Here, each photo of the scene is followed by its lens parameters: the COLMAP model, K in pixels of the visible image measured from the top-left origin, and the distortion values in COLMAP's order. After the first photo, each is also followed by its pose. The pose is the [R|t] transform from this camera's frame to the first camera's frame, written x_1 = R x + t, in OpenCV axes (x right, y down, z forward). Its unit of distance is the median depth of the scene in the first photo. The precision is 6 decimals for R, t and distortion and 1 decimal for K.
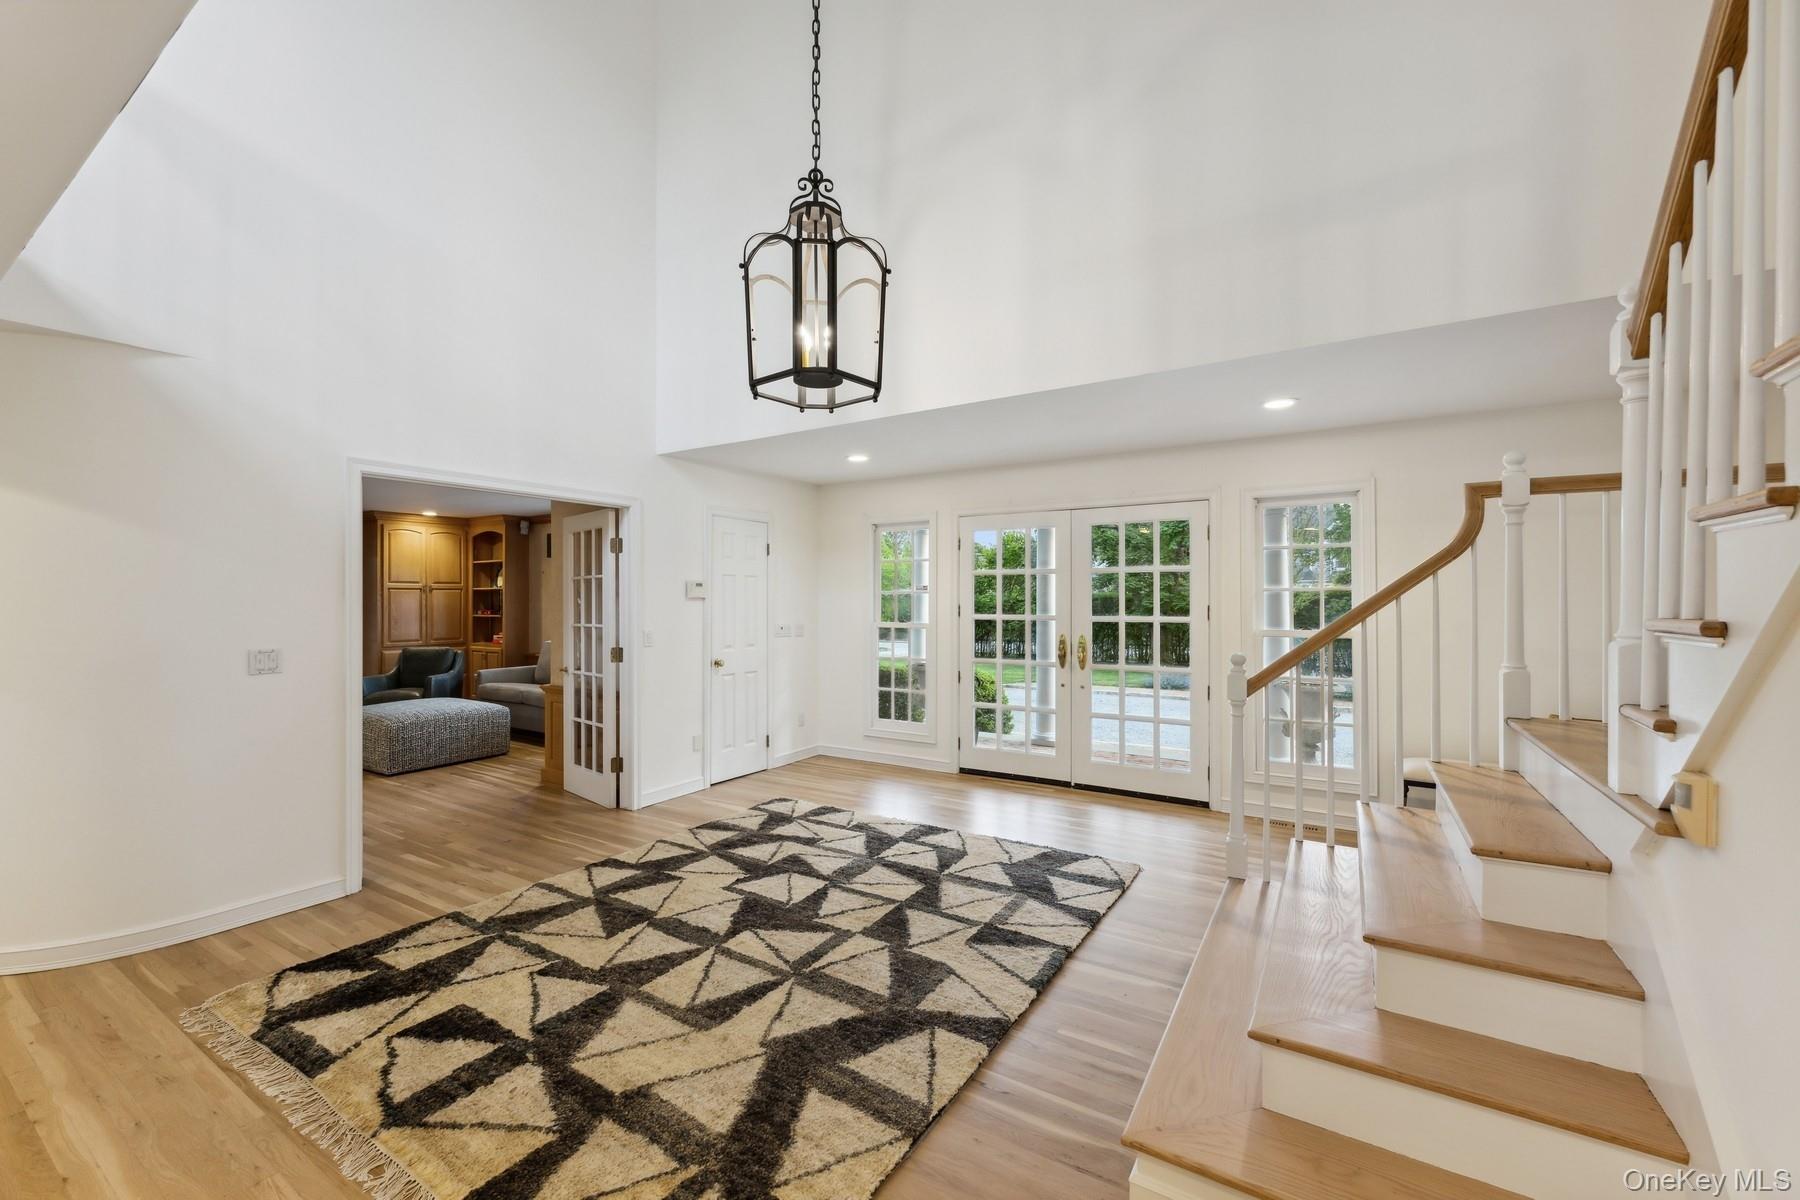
lens RADIAL K [[728.6, 0, 890.7], [0, 728.6, 604.7], [0, 0, 1]] dist [0.002143, -0.000113]
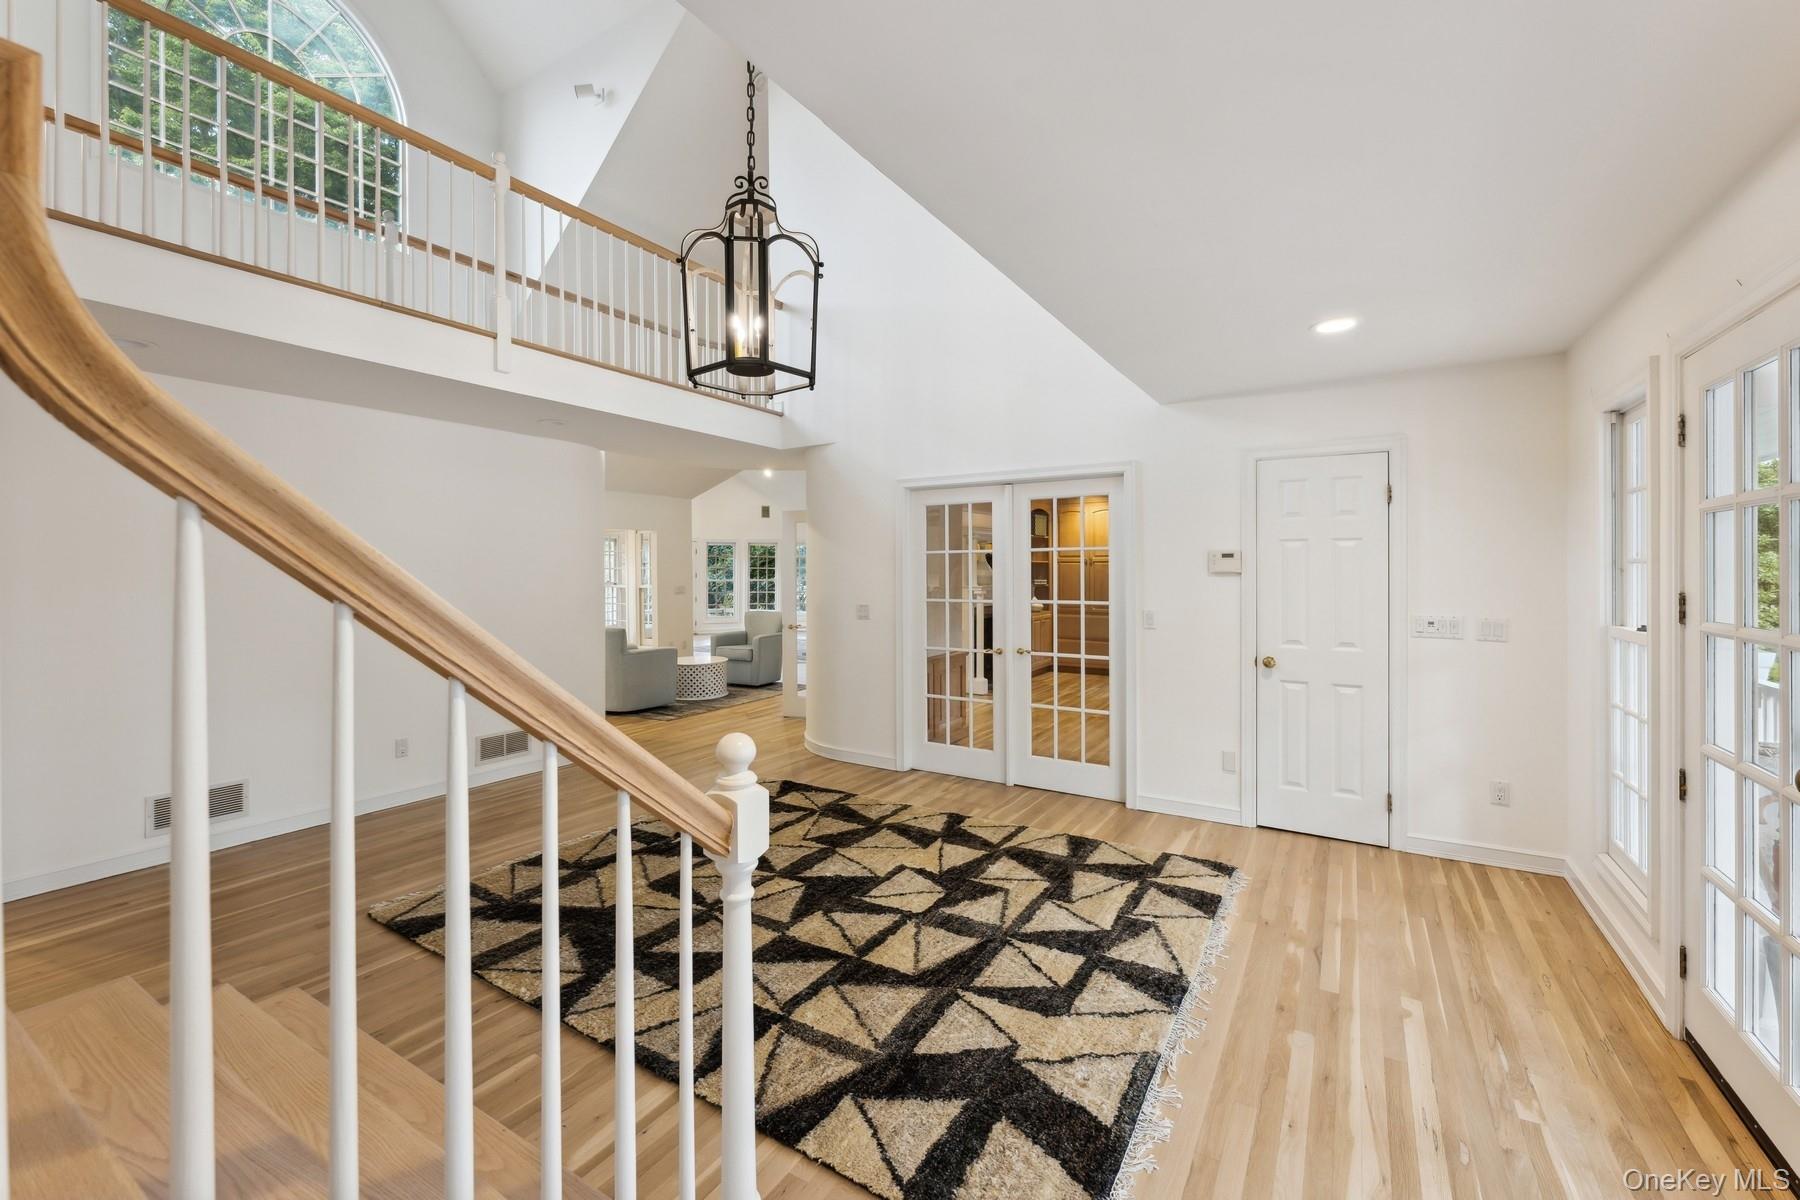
lens RADIAL K [[728.6, 0, 871.0], [0, 728.6, 568.7], [0, 0, 1]] dist [0.002143, -0.000113]
pose [[-0.001808, -0.001031, -0.999998, 0.712890], [-0.000868, 0.999999, -0.001029, -0.017254], [0.999998, 0.000866, -0.001808, 0.883940]]
